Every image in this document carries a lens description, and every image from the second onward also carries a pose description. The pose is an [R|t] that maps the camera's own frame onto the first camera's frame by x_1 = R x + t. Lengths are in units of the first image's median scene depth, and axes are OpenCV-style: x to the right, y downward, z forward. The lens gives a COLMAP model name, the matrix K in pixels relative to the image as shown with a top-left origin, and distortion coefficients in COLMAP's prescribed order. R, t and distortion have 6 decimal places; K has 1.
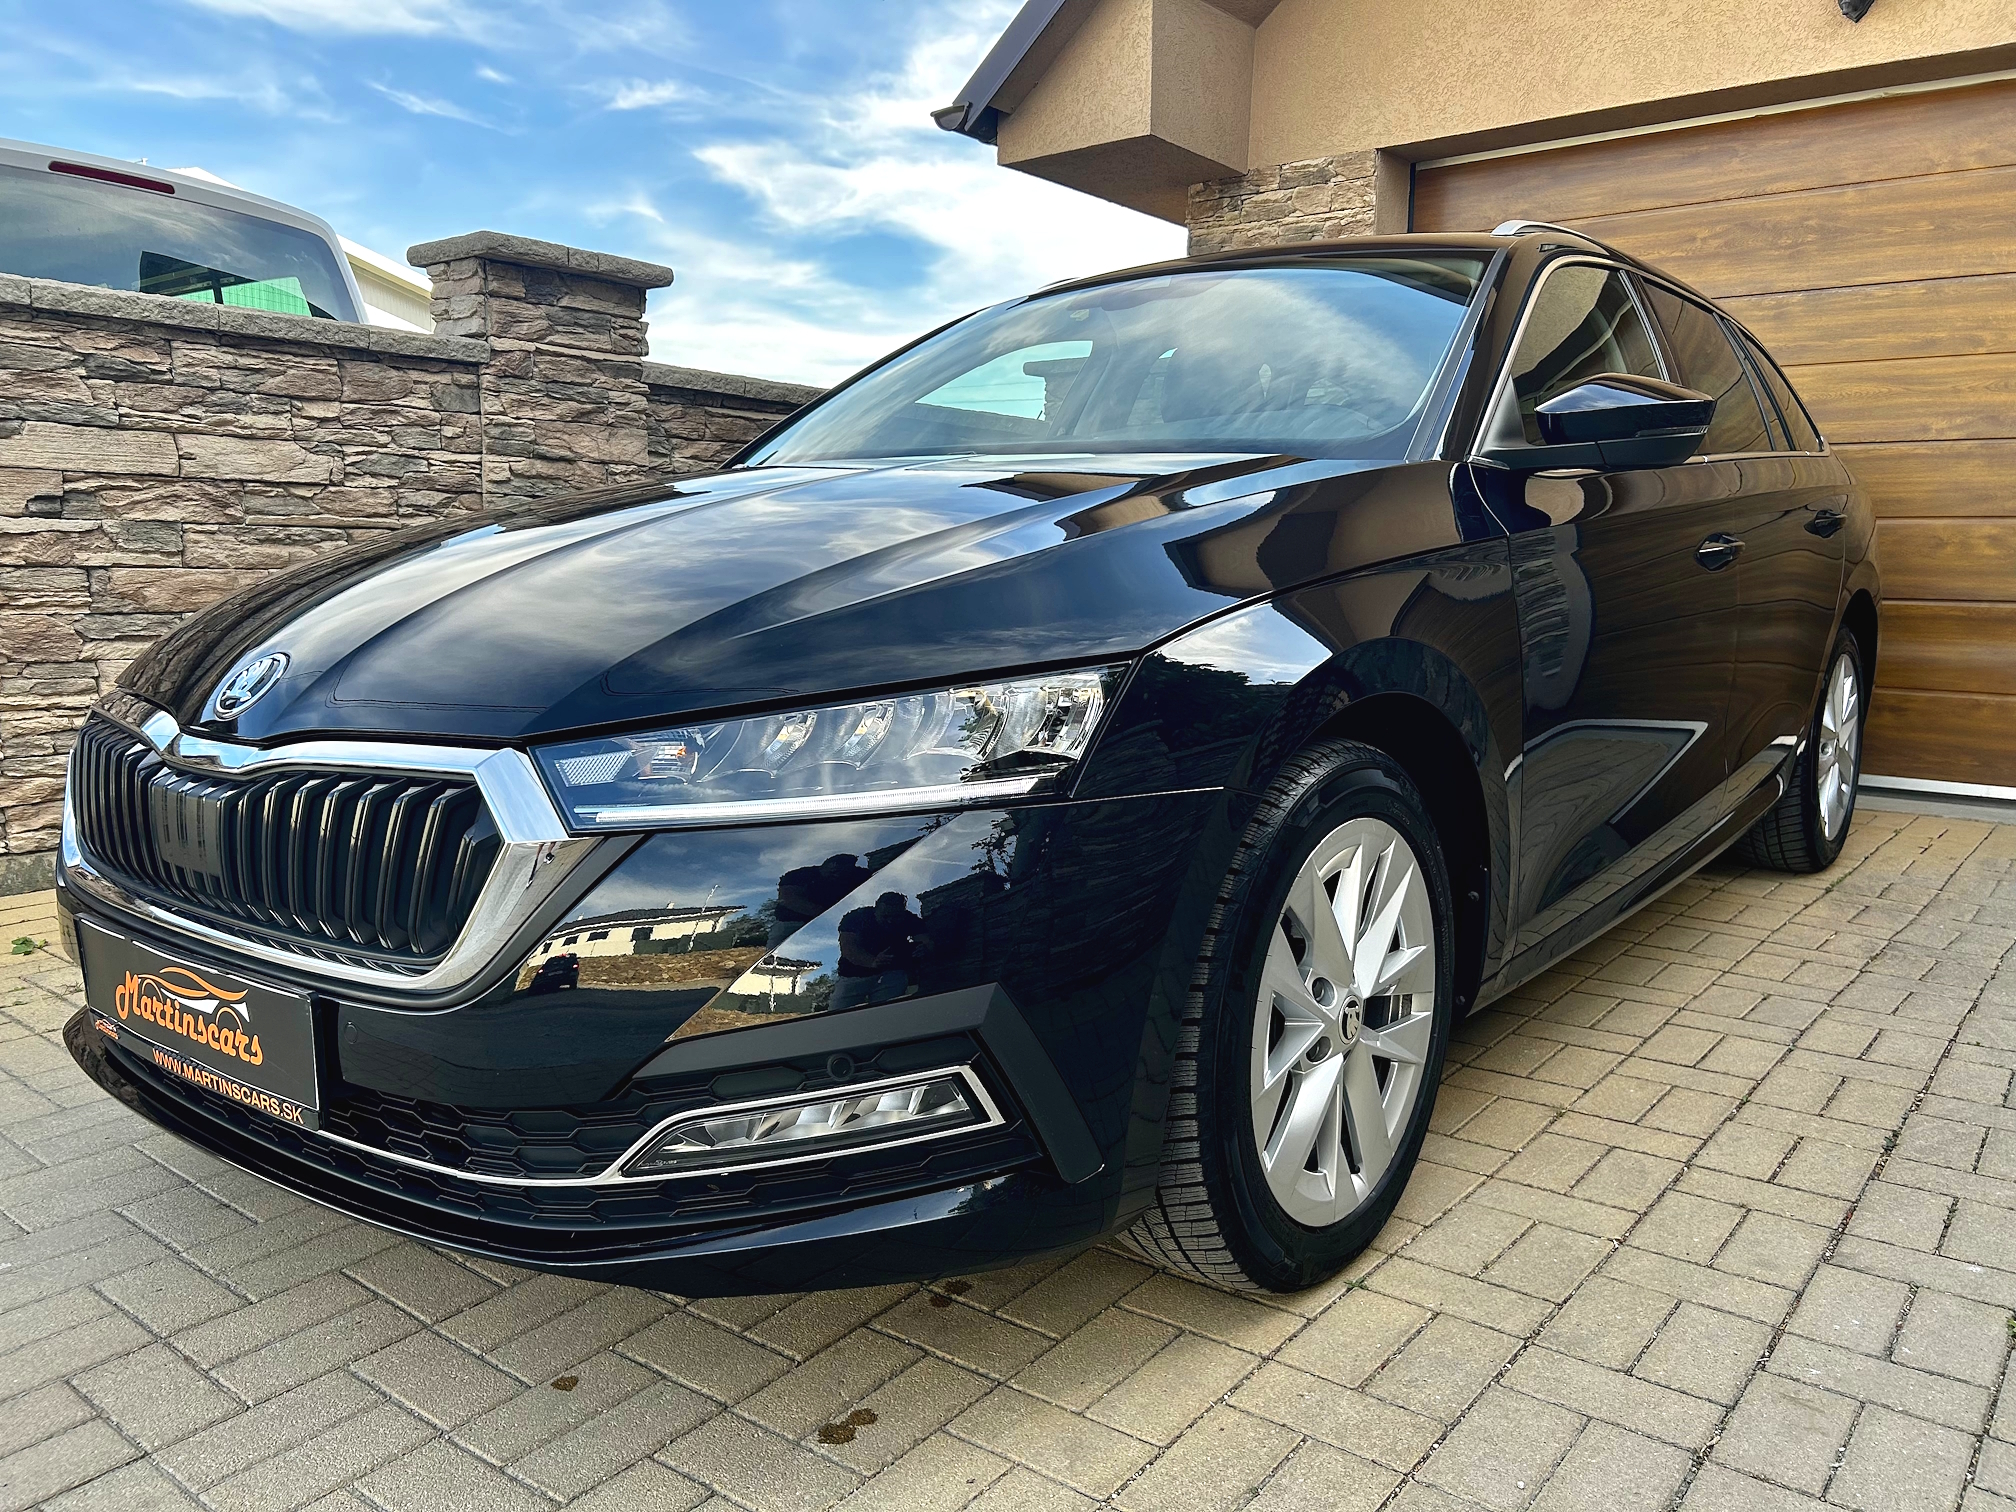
lens RADIAL K [[1525.3, 0, 1015.0], [0, 1525.3, 763.7], [0, 0, 1]] dist [0.058939, -0.073832]
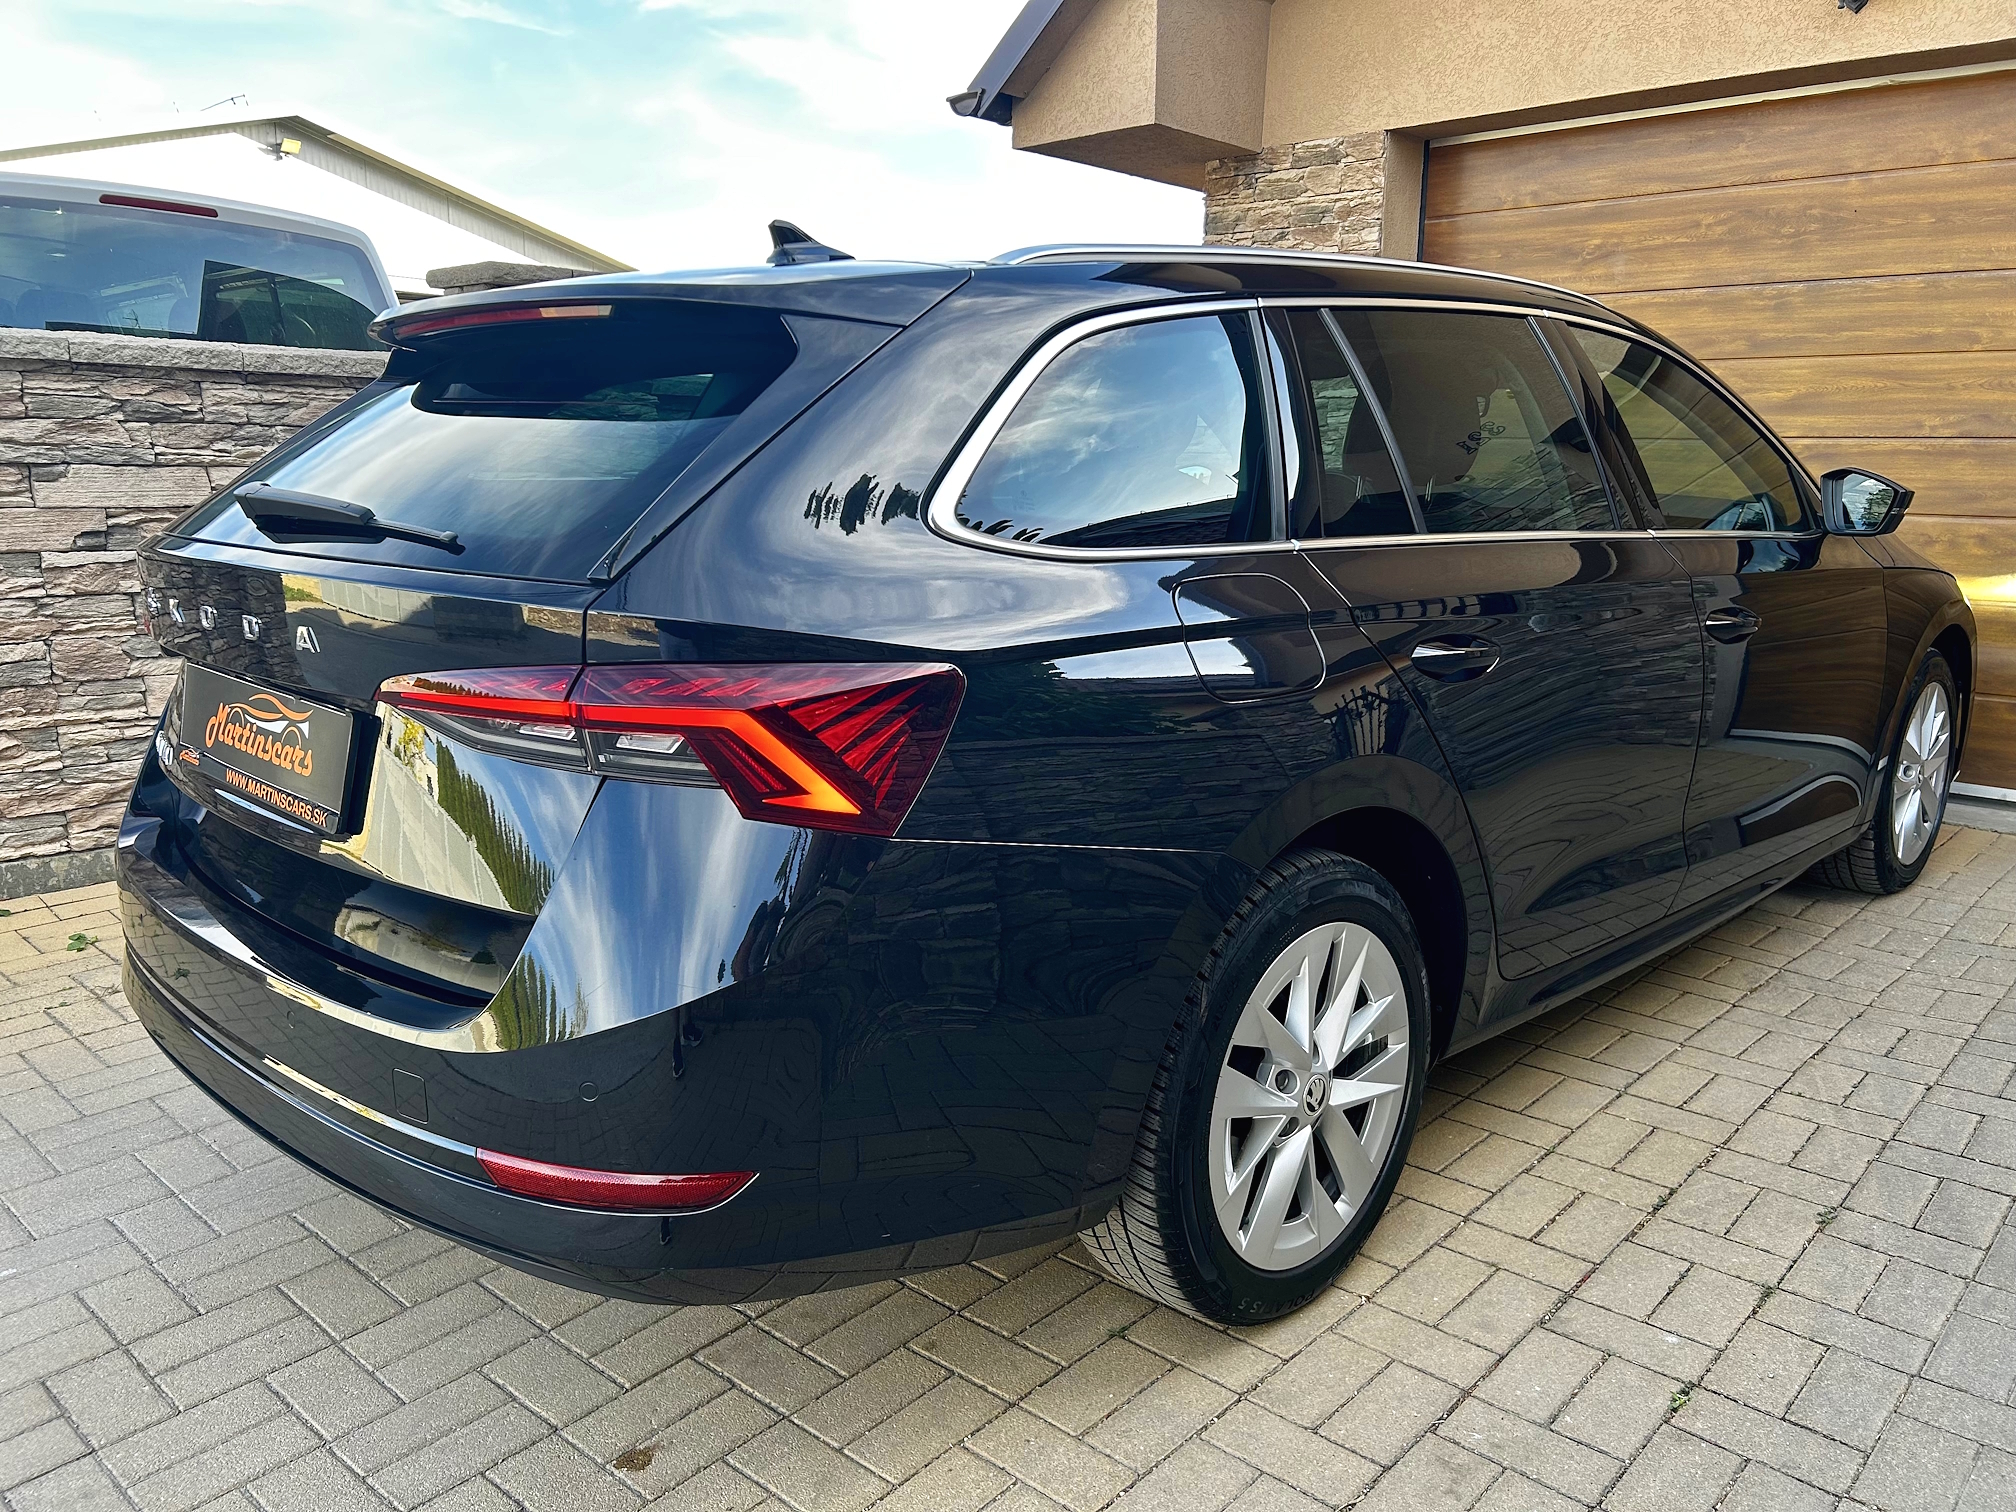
lens RADIAL K [[1525.3, 0, 1016.8], [0, 1525.3, 763.9], [0, 0, 1]] dist [0.058939, -0.073832]
pose [[0.997411, 0.011881, -0.070928, 0.093750], [-0.007162, 0.997765, 0.066429, -0.069379], [0.071558, -0.065749, 0.995267, -0.053943]]
